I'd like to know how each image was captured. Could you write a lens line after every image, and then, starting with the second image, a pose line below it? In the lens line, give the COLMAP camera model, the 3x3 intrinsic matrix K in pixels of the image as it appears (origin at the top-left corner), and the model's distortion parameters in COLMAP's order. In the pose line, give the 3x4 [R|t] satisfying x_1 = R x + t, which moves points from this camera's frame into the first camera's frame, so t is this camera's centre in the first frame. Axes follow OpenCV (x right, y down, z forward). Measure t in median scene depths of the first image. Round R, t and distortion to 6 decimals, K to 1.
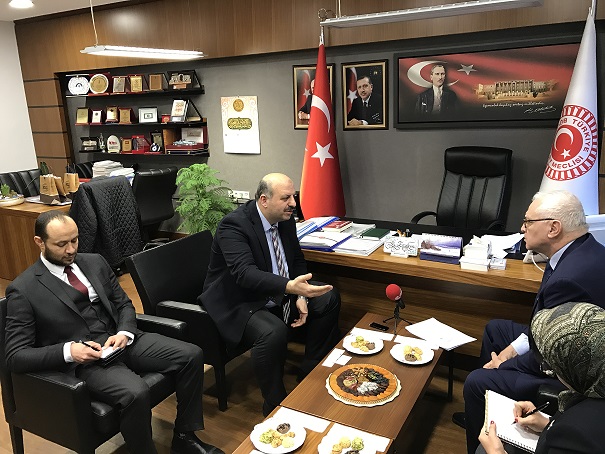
lens RADIAL K [[501.4, 0, 302.5], [0, 501.4, 227.0], [0, 0, 1]] dist [0.065119, -0.105091]
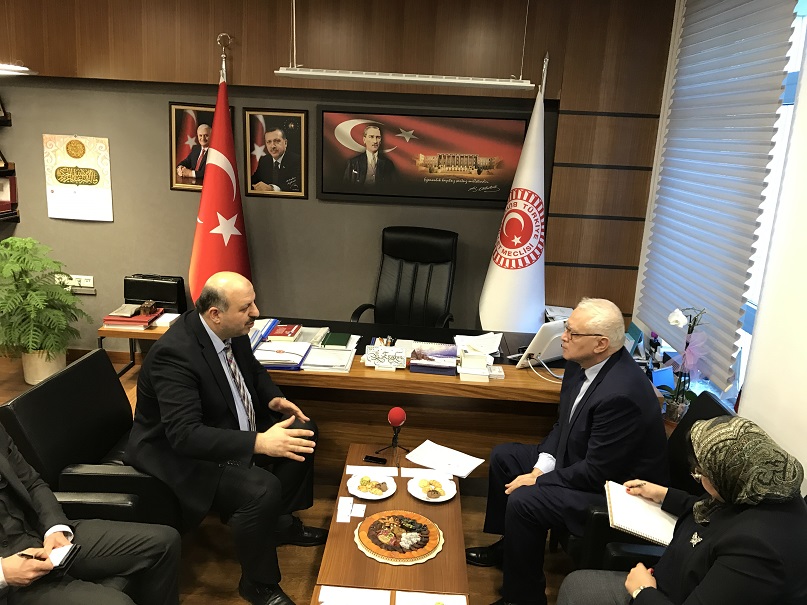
lens RADIAL K [[668.8, 0, 403.5], [0, 668.8, 302.5], [0, 0, 1]] dist [0.065119, -0.105091]
pose [[0.889842, -0.030350, 0.455258, -0.222367], [0.028438, 0.999534, 0.011050, -0.051287], [-0.455382, 0.003114, 0.890291, 0.007929]]
